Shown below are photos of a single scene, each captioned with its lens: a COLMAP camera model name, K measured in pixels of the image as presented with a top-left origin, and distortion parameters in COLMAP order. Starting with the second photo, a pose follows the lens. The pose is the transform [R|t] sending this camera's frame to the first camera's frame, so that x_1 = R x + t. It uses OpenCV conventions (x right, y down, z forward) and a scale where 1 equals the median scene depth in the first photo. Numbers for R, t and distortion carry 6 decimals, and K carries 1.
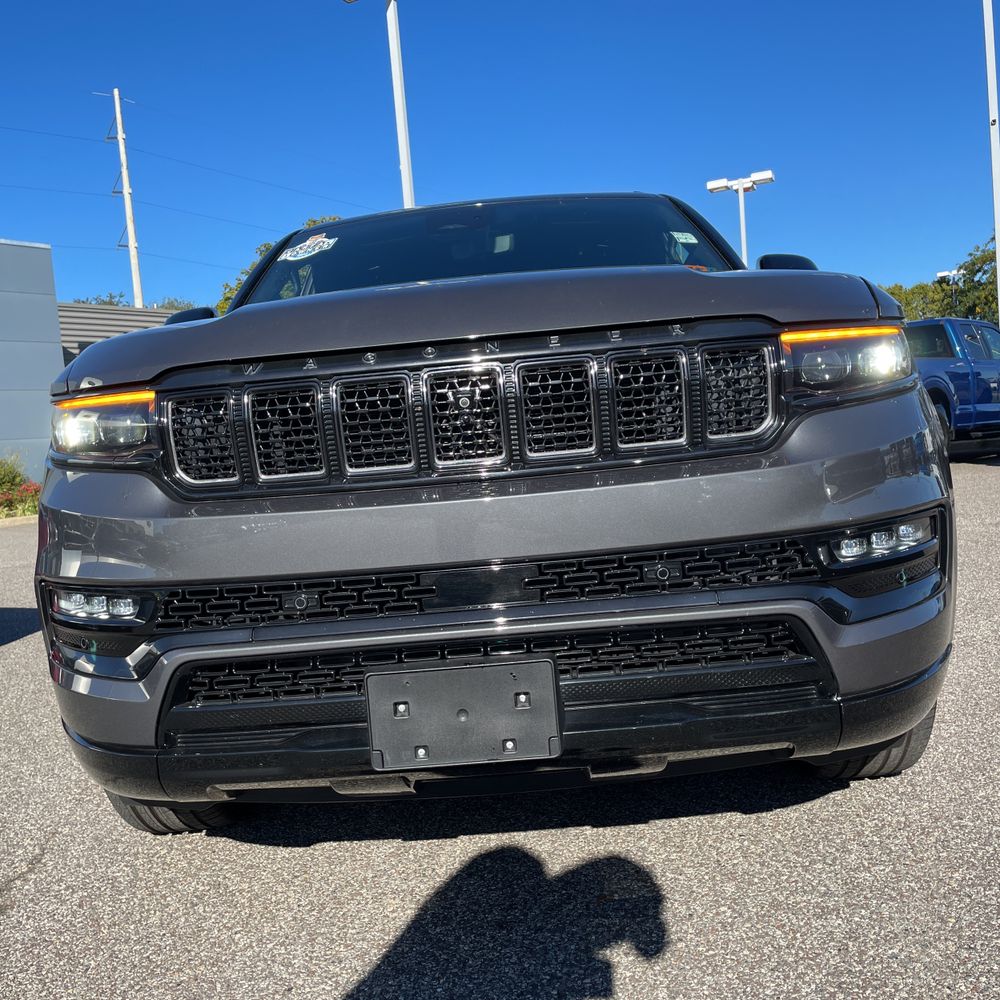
lens RADIAL K [[973.9, 0, 499.3], [0, 973.9, 532.1], [0, 0, 1]] dist [0.102395, -0.135999]
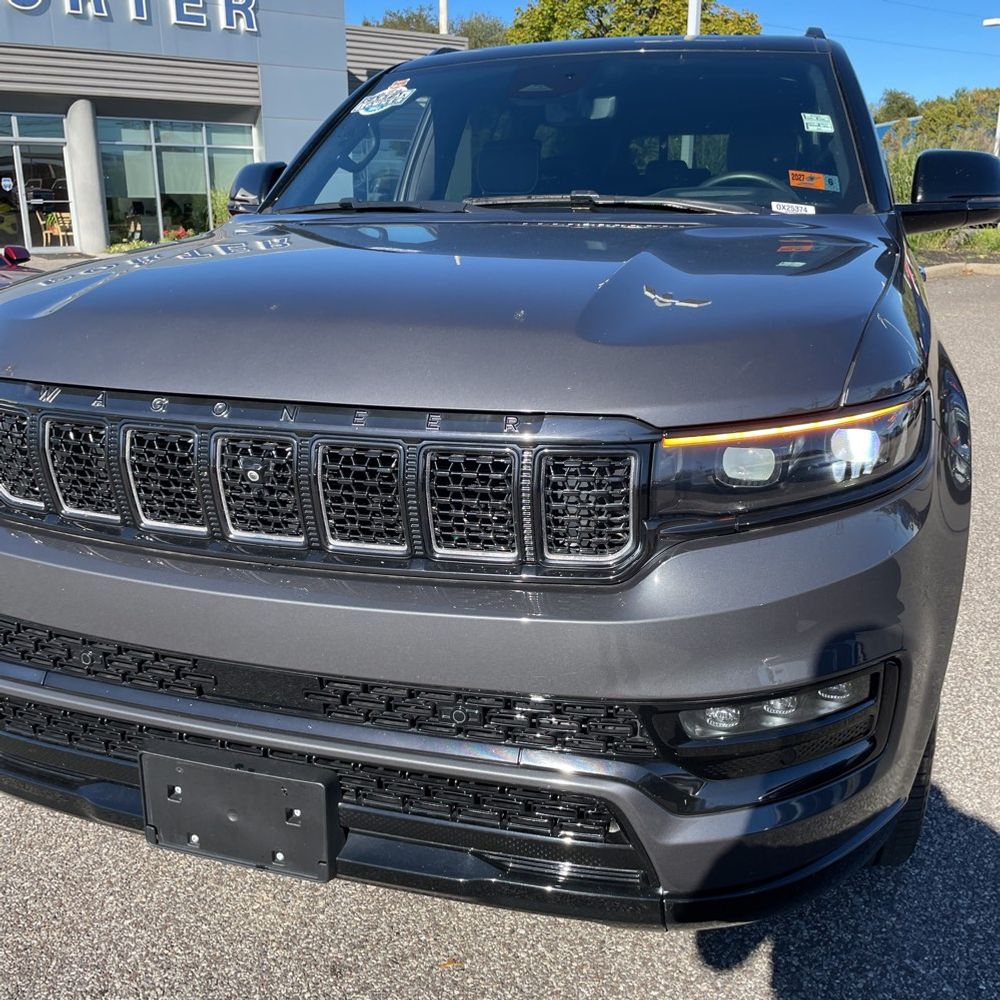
lens RADIAL K [[977.9, 0, 500.0], [0, 977.9, 500.0], [0, 0, 1]] dist [0.080709, -0.096017]
pose [[0.956862, 0.161768, -0.241343, 0.241582], [-0.105870, 0.967682, 0.228875, -0.213158], [0.270568, -0.193451, 0.943064, 0.172067]]
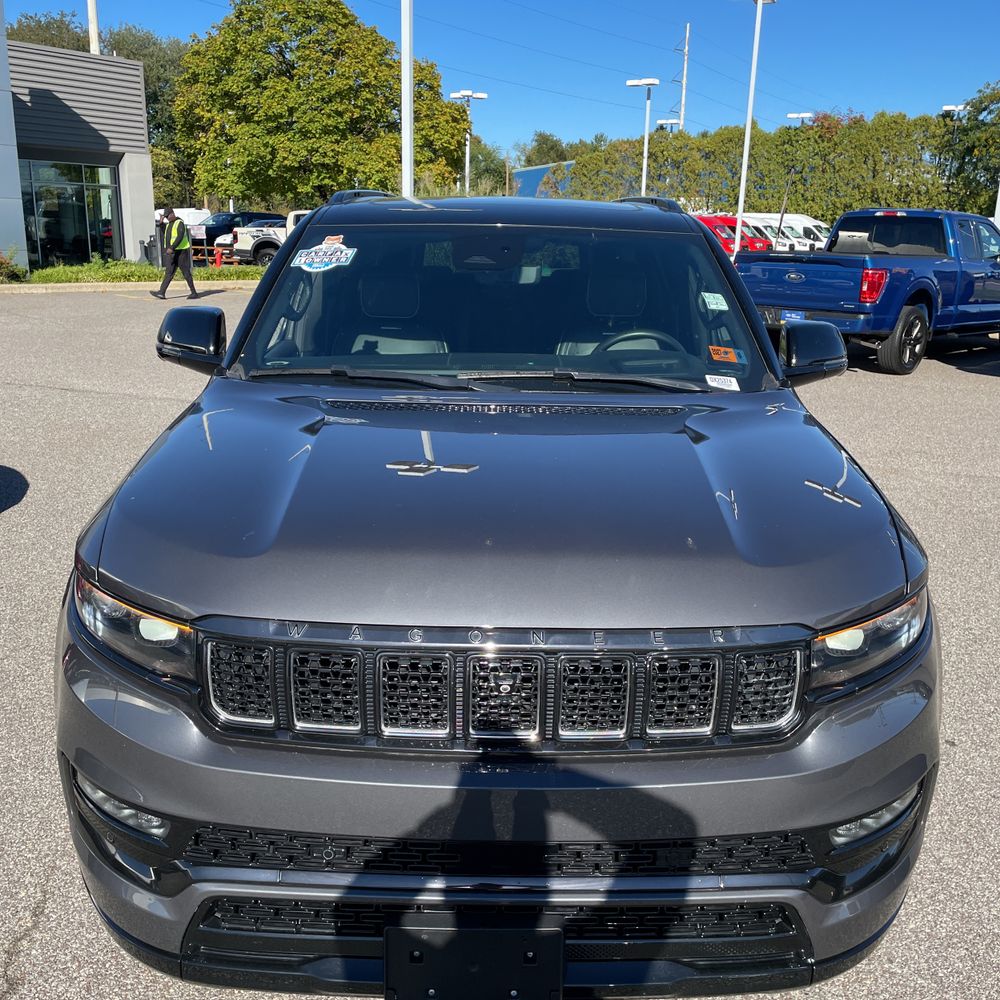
lens RADIAL K [[974.2, 0, 510.2], [0, 974.2, 520.4], [0, 0, 1]] dist [0.077658, -0.096703]
pose [[0.993195, 0.095526, 0.066616, -0.075434], [-0.106568, 0.976168, 0.189047, -0.325948], [-0.046970, -0.194860, 0.979706, 0.019873]]
